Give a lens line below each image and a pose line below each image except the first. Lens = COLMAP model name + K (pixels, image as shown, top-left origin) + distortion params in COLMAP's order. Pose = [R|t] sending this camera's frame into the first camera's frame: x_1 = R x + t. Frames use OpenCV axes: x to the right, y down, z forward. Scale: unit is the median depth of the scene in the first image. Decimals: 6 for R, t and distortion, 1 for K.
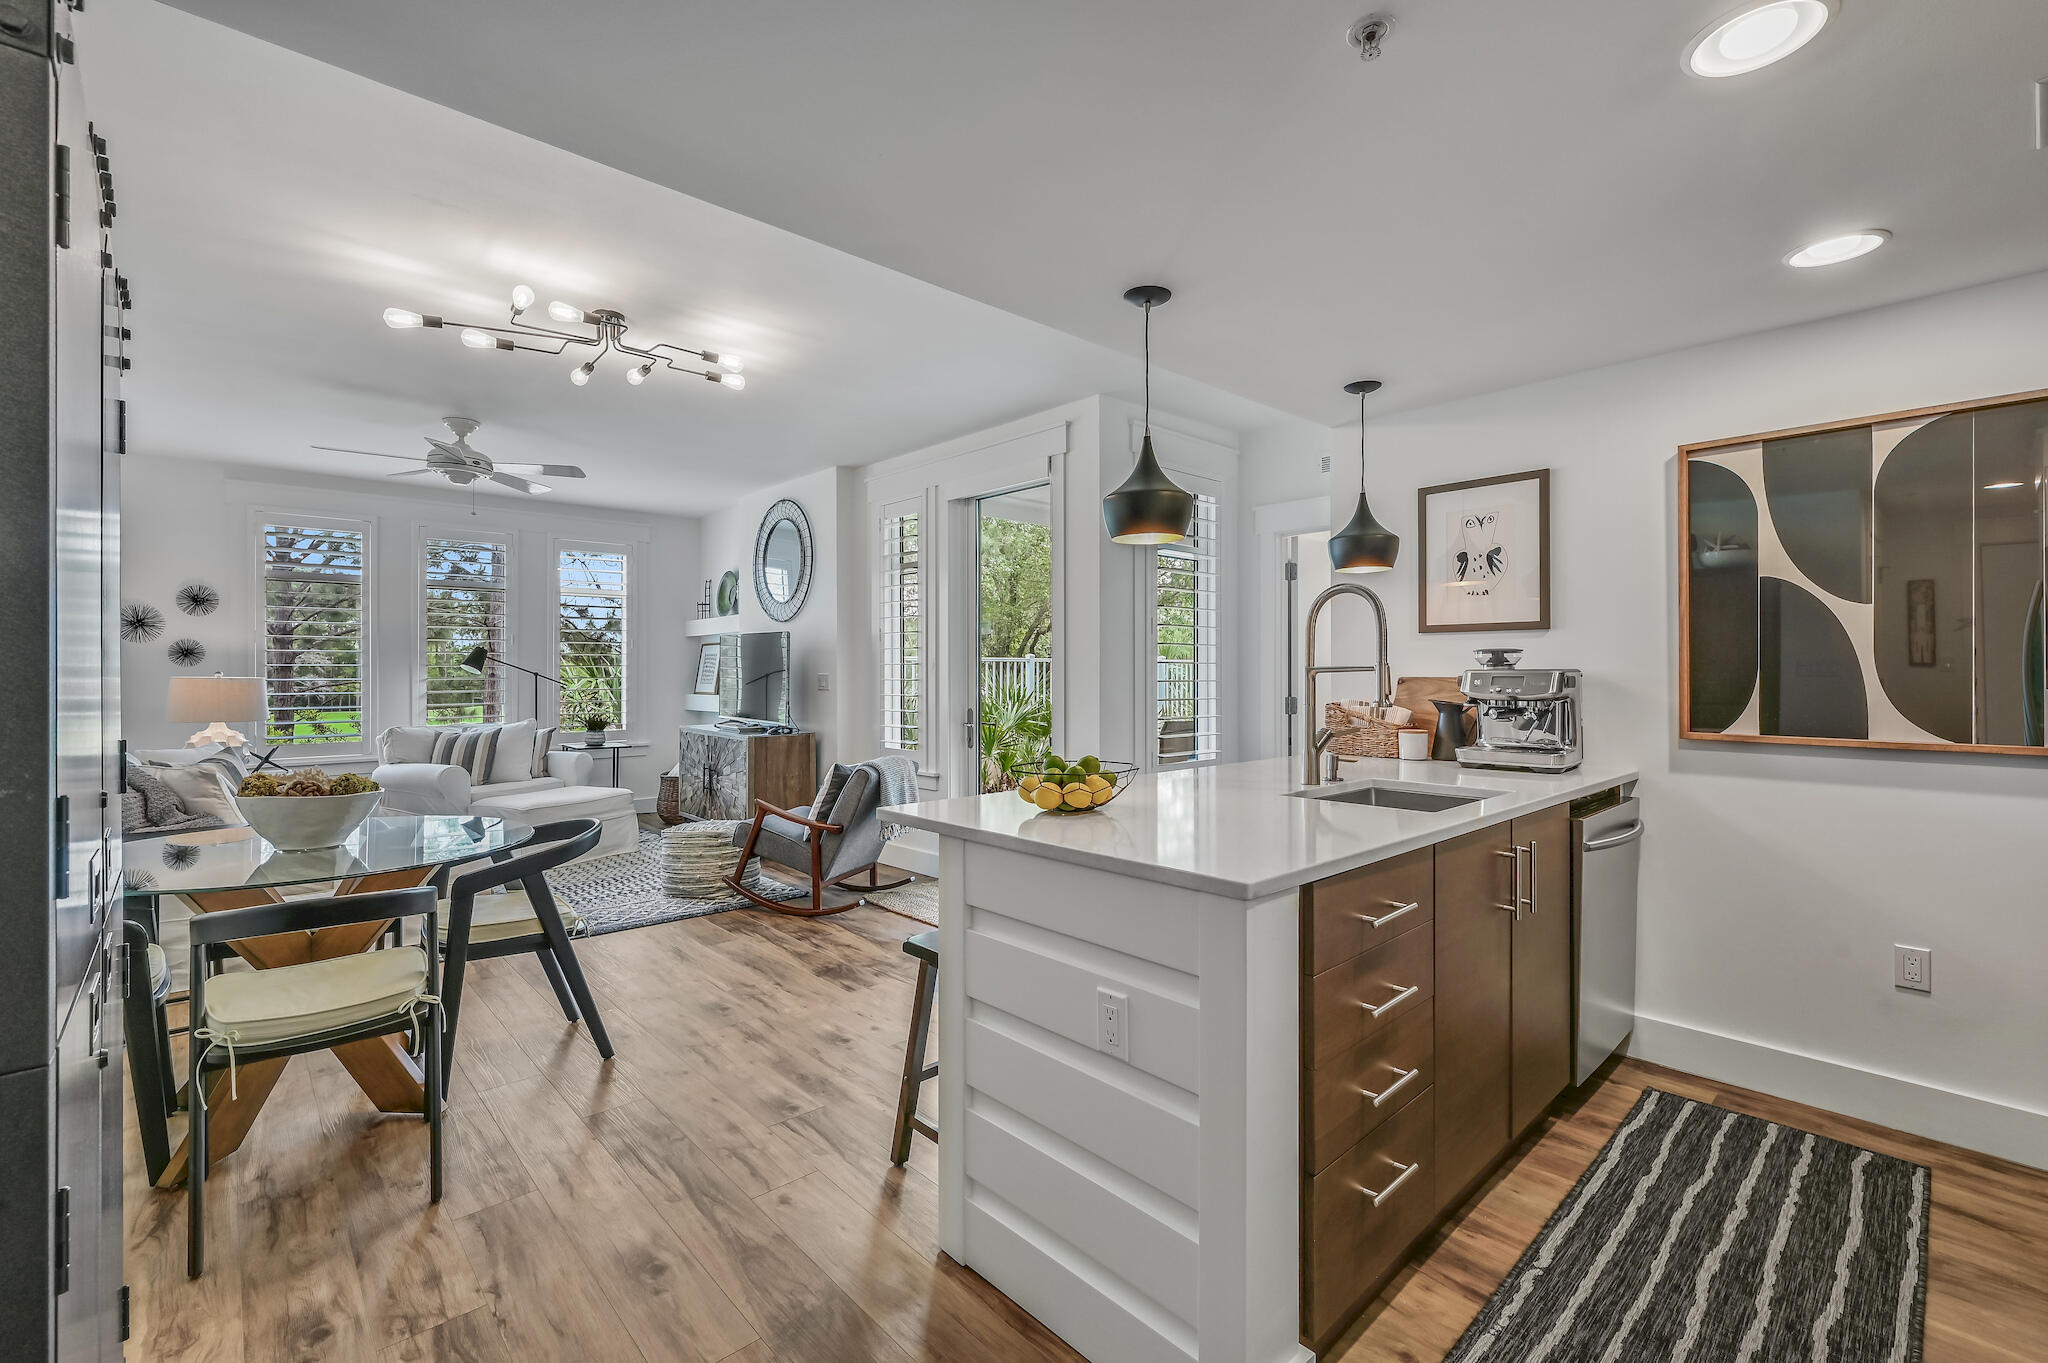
lens RADIAL K [[872.4, 0, 1027.0], [0, 872.4, 664.9], [0, 0, 1]] dist [-0.001934, 0.000105]
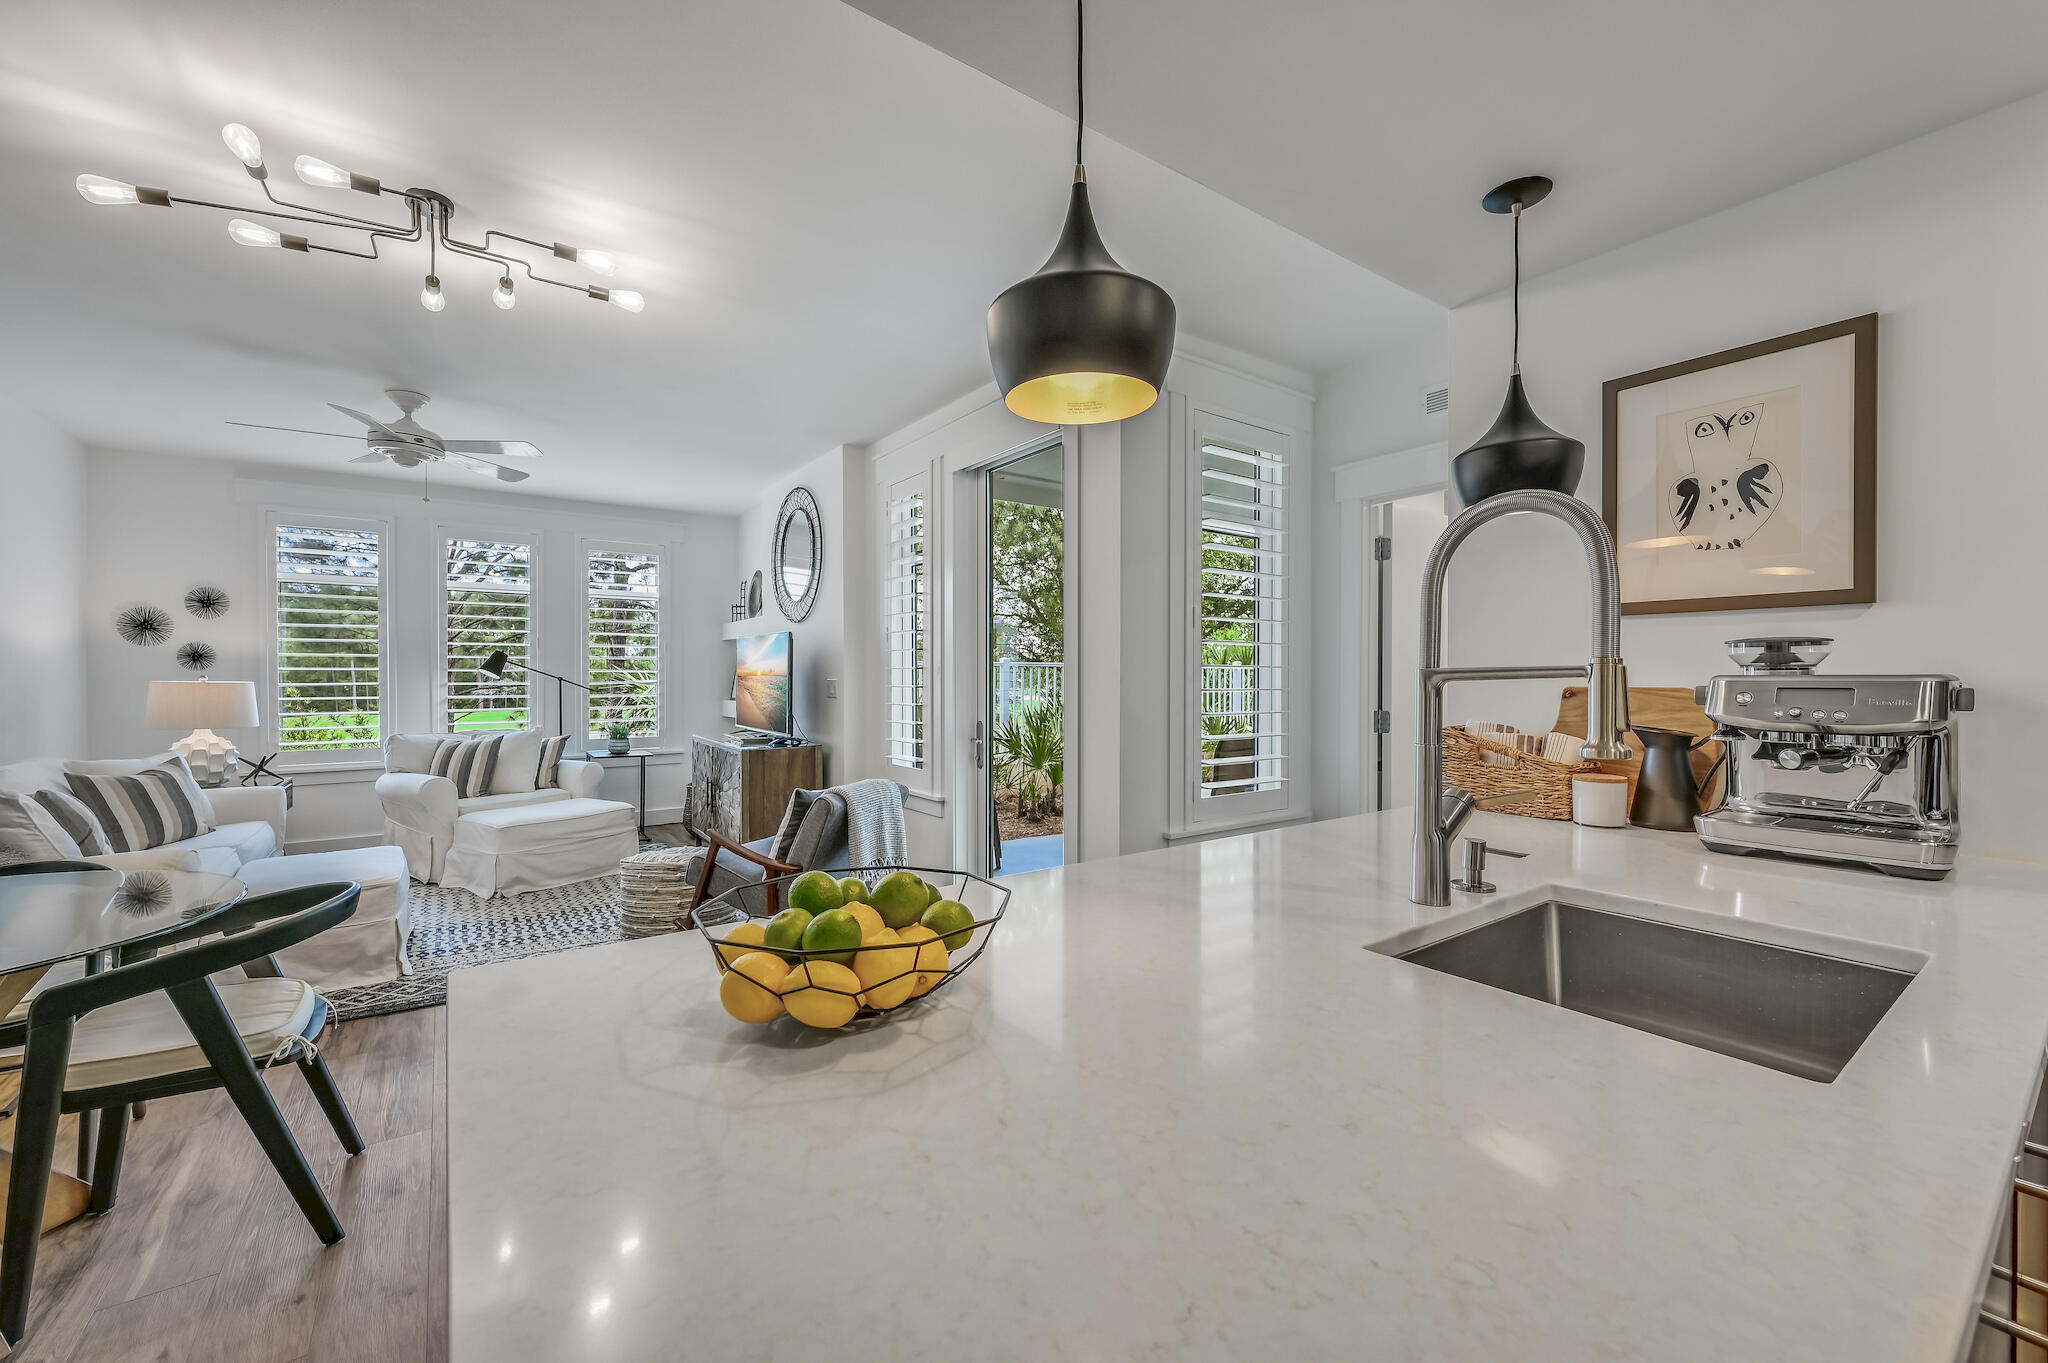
lens RADIAL K [[803.2, 0, 1019.9], [0, 803.2, 680.8], [0, 0, 1]] dist [-0.002497, 0.000044]
pose [[0.992081, 0.002762, -0.125568, 0.086373], [-0.001272, 0.999928, 0.011943, 0.002323], [0.125592, -0.011689, 0.992013, 0.298514]]
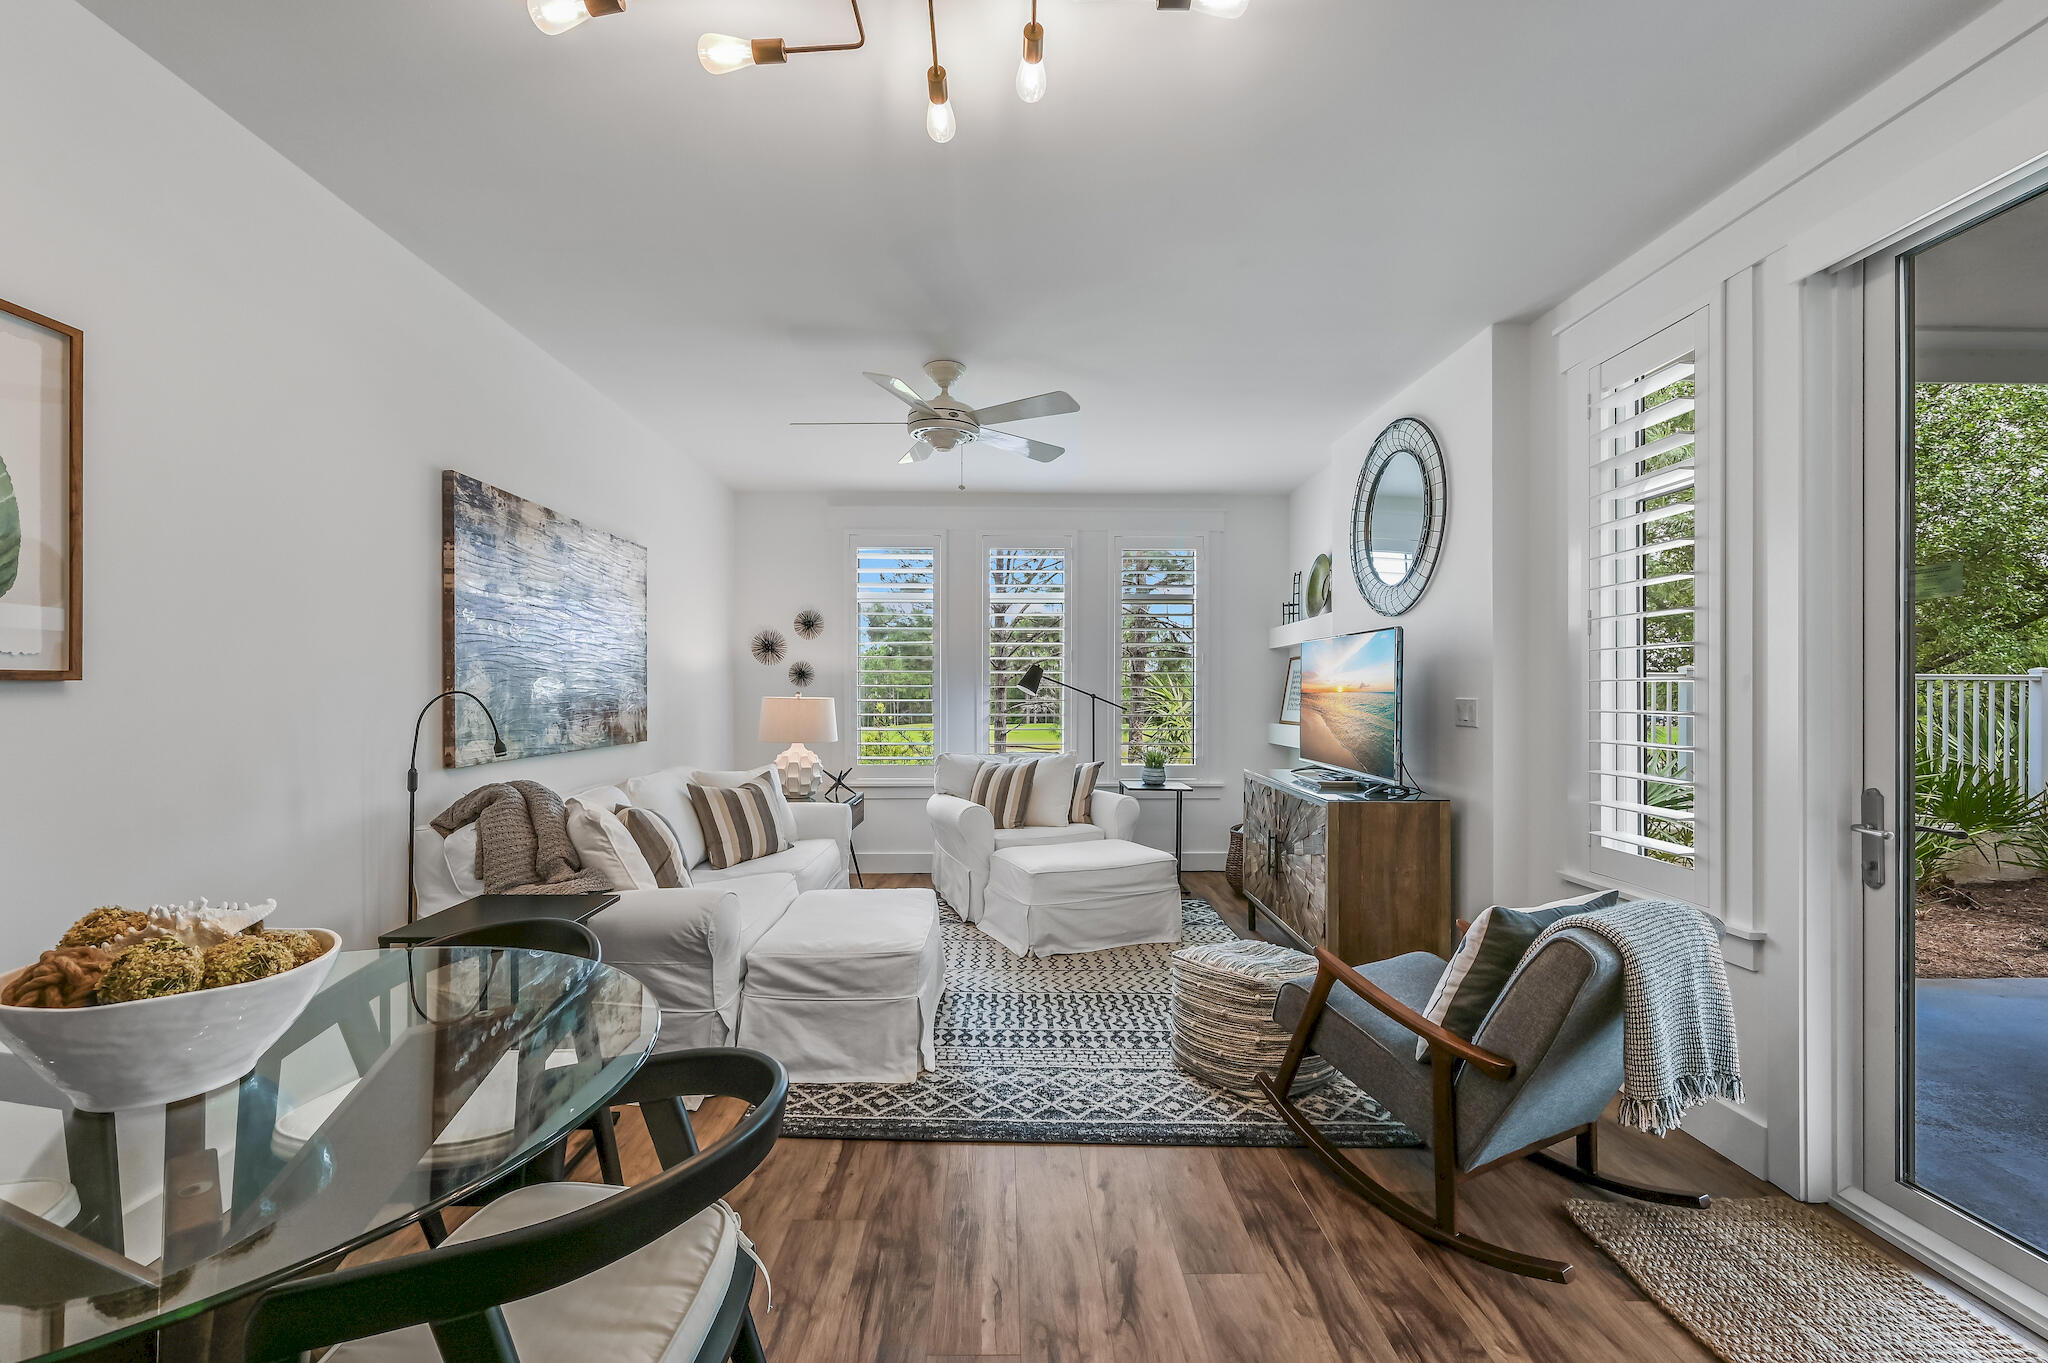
lens RADIAL K [[821.5, 0, 1016.8], [0, 821.5, 693.9], [0, 0, 1]] dist [-0.002999, 0.000179]
pose [[0.744109, 0.004151, -0.668046, -0.132015], [0.000465, 0.999977, 0.006732, 0.004725], [0.668058, -0.005320, 0.744090, 0.571726]]
